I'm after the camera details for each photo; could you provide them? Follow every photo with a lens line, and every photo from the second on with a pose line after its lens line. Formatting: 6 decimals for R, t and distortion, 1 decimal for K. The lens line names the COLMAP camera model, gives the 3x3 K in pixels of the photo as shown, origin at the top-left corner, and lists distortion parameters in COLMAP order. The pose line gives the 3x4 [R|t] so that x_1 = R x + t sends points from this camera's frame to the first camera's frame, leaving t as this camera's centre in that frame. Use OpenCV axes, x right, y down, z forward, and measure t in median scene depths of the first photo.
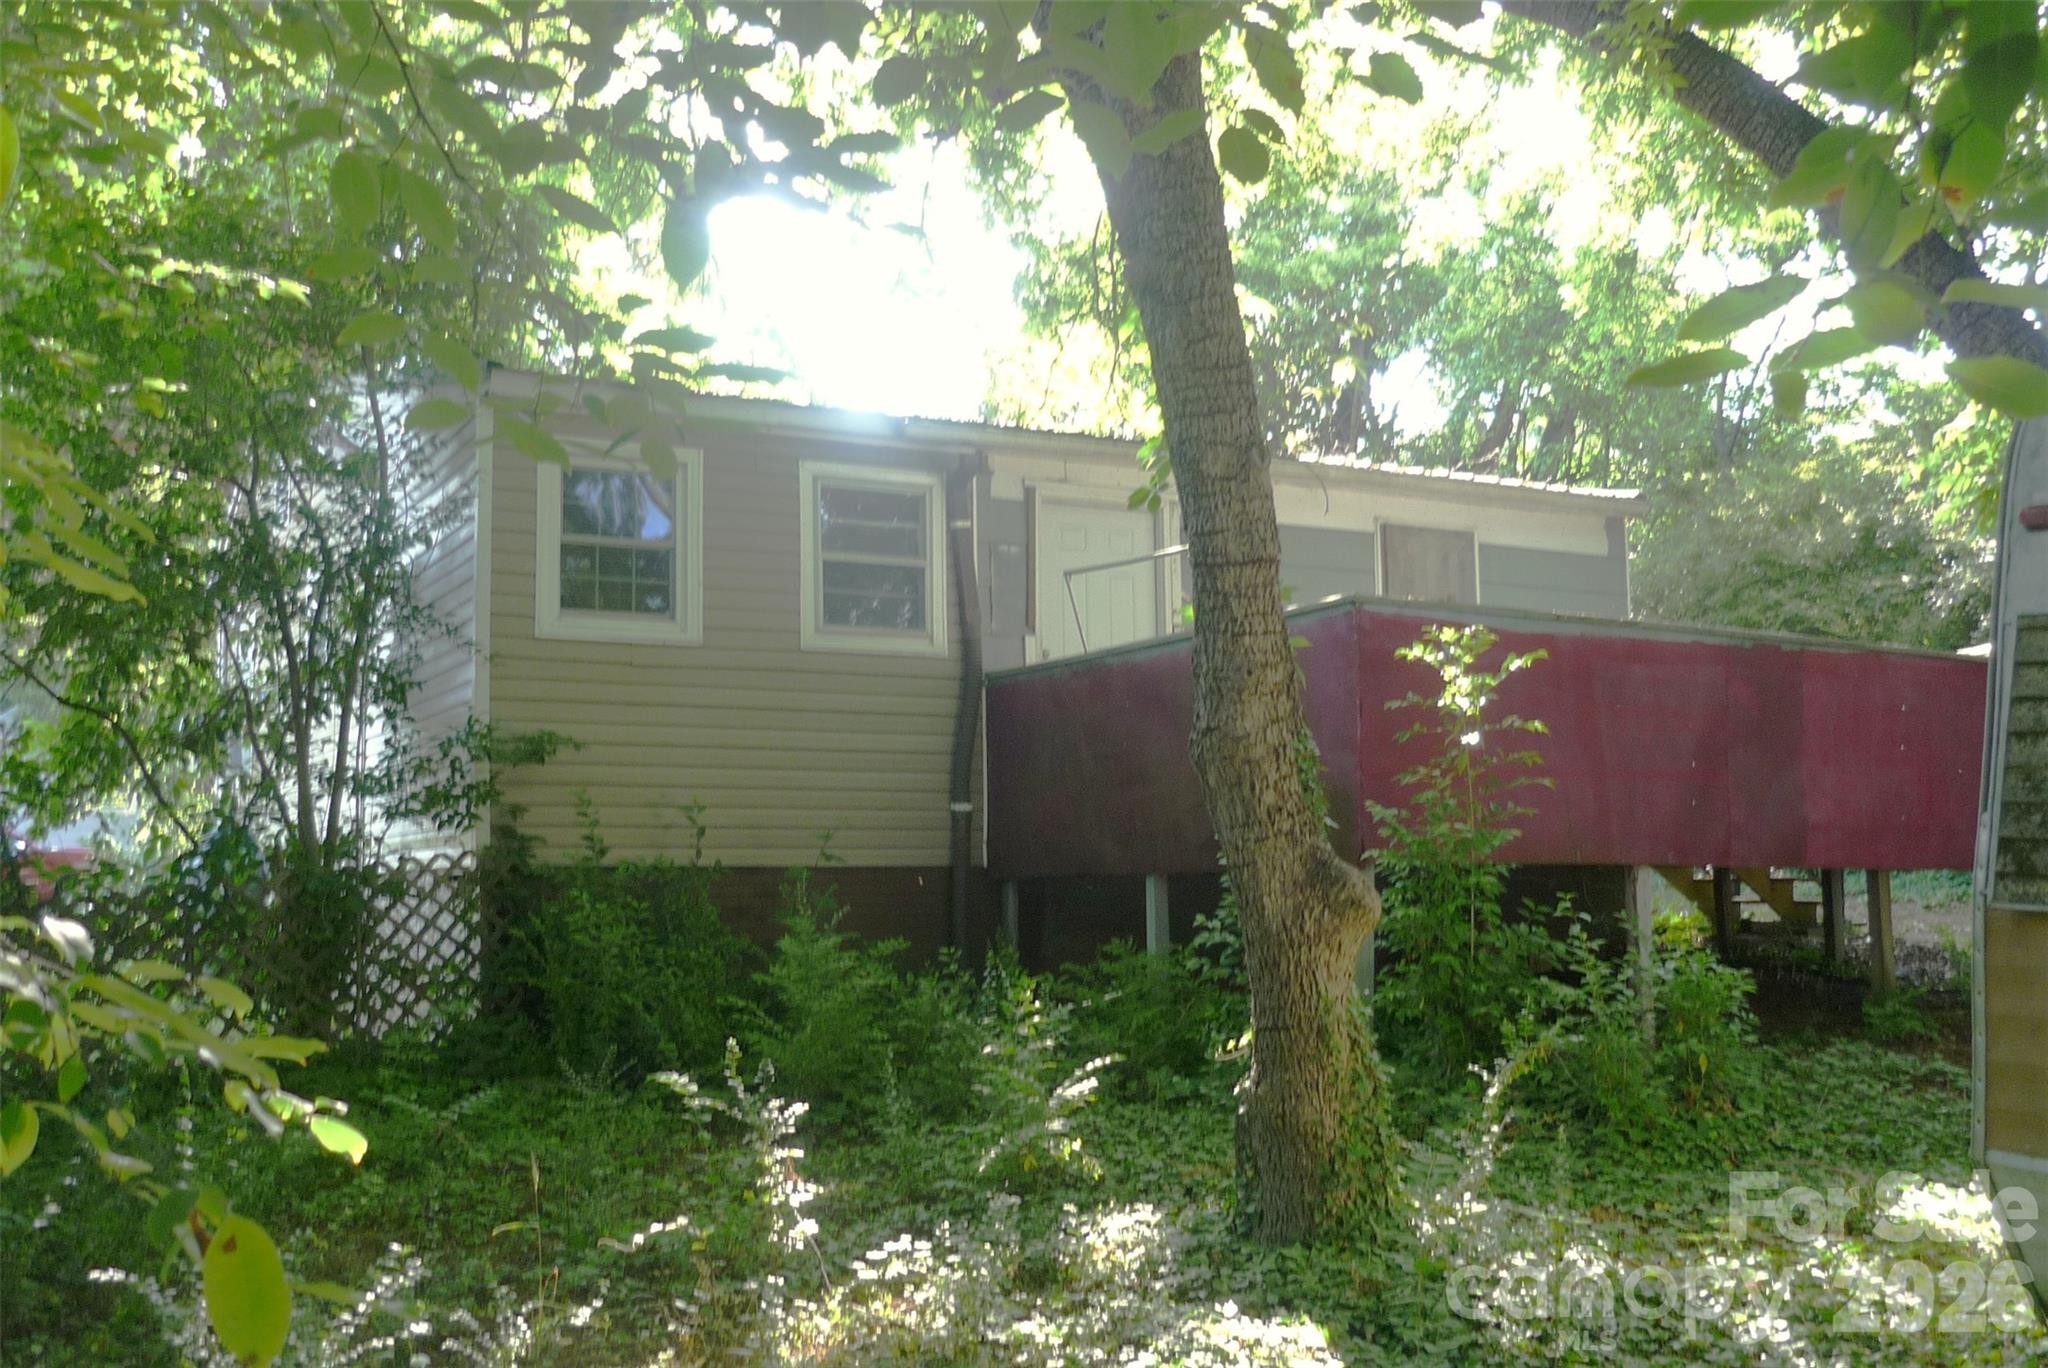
lens RADIAL K [[2029.4, 0, 1024.0], [0, 2029.4, 684.0], [0, 0, 1]] dist [-0.057776, 0.042484]
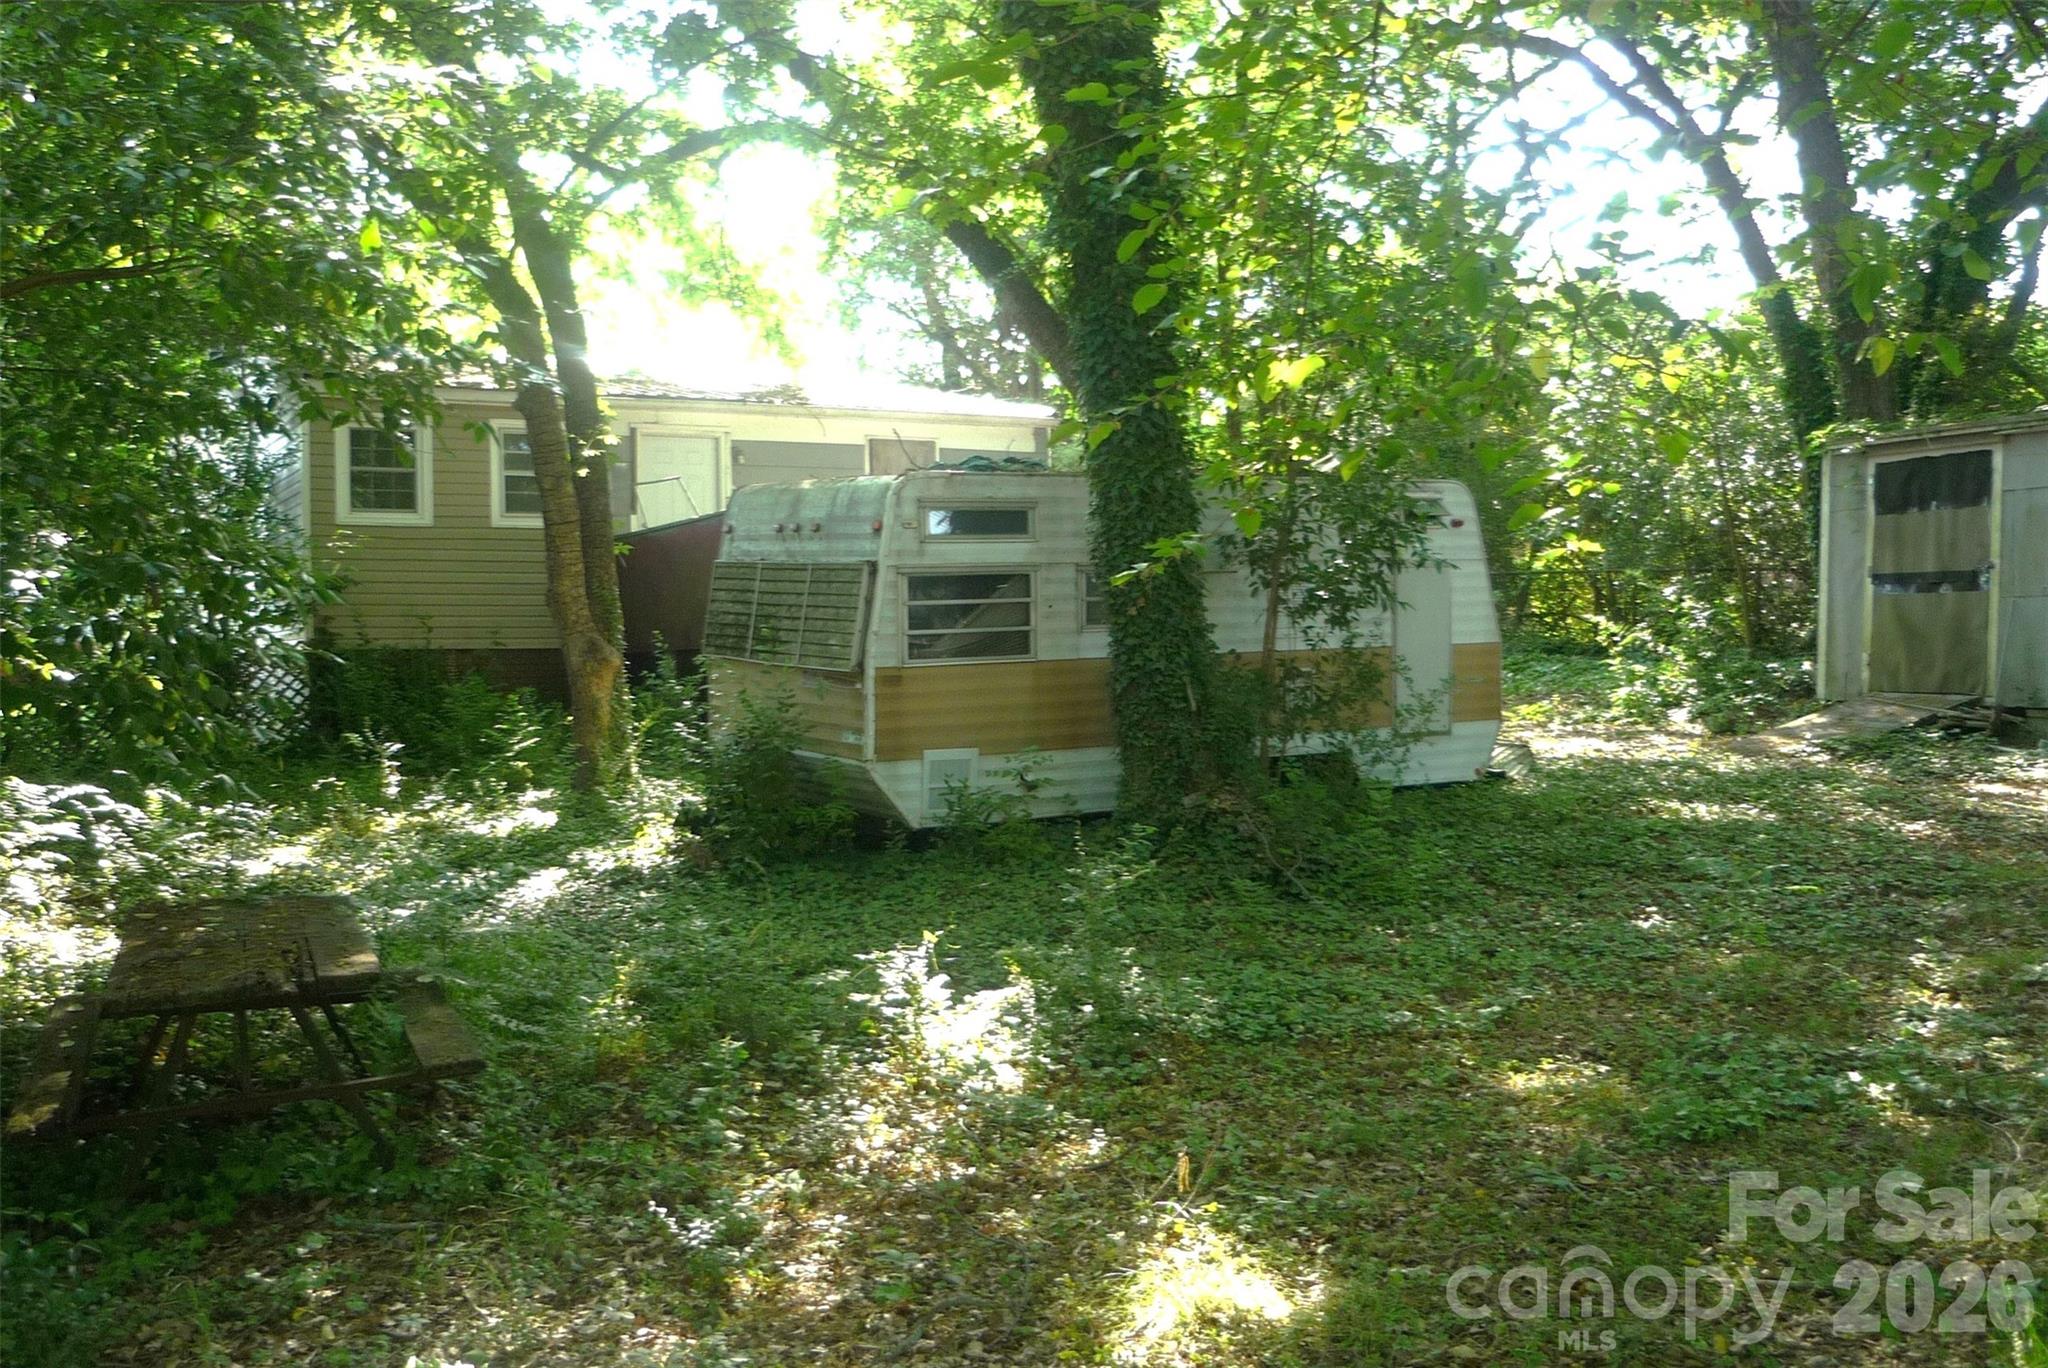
lens RADIAL K [[2029.4, 0, 1024.0], [0, 2029.4, 684.0], [0, 0, 1]] dist [-0.057776, 0.042484]
pose [[0.999925, -0.005393, 0.010992, 0.357965], [0.004197, 0.994354, 0.106028, -0.070210], [-0.011502, -0.105973, 0.994302, -0.829215]]
